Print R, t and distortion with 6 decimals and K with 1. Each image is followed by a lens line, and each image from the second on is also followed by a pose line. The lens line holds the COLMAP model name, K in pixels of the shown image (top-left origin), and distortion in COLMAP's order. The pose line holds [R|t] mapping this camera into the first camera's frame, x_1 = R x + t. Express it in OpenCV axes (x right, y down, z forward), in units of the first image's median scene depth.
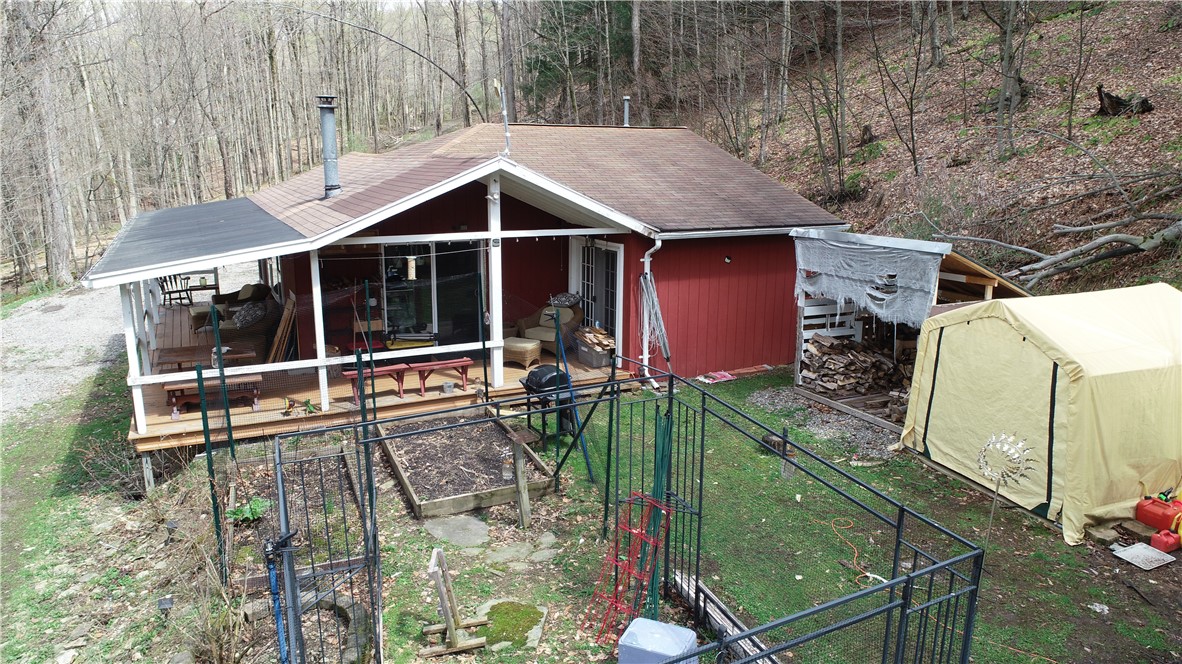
lens RADIAL K [[776.0, 0, 591.0], [0, 776.0, 340.4], [0, 0, 1]] dist [-0.003295, 0.006319]
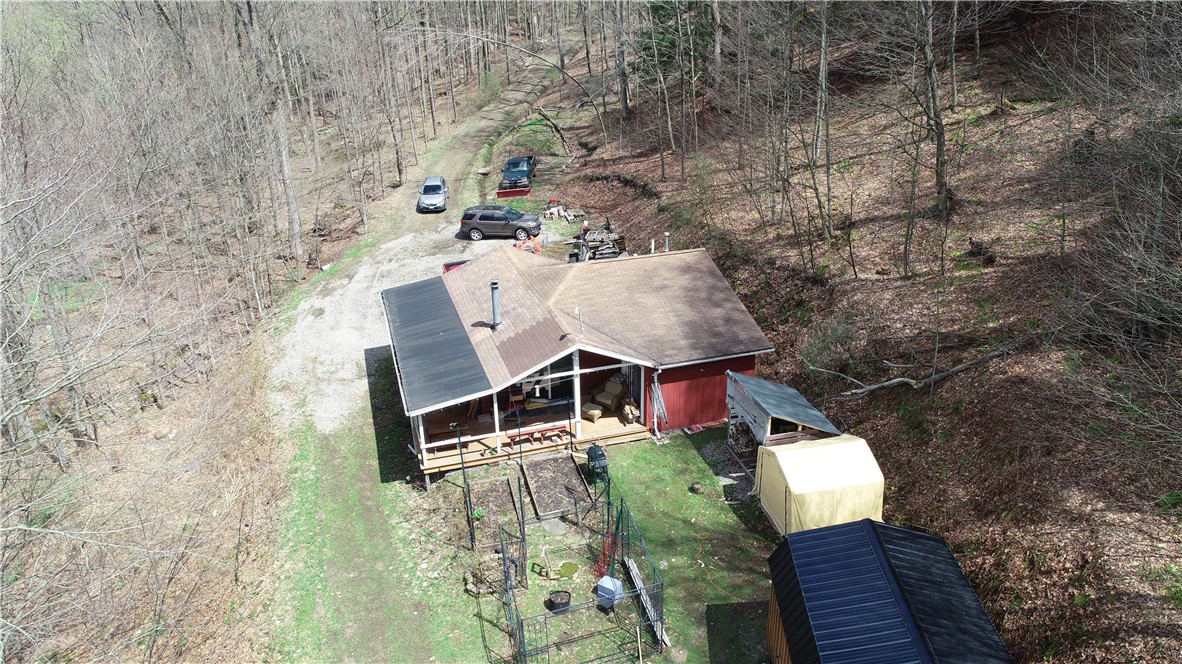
lens RADIAL K [[776.0, 0, 601.7], [0, 776.0, 336.4], [0, 0, 1]] dist [-0.003295, 0.006319]
pose [[0.988648, 0.040928, -0.144569, 0.253583], [-0.014027, 0.983124, 0.182402, -0.648838], [0.149595, -0.178304, 0.972537, -1.051882]]
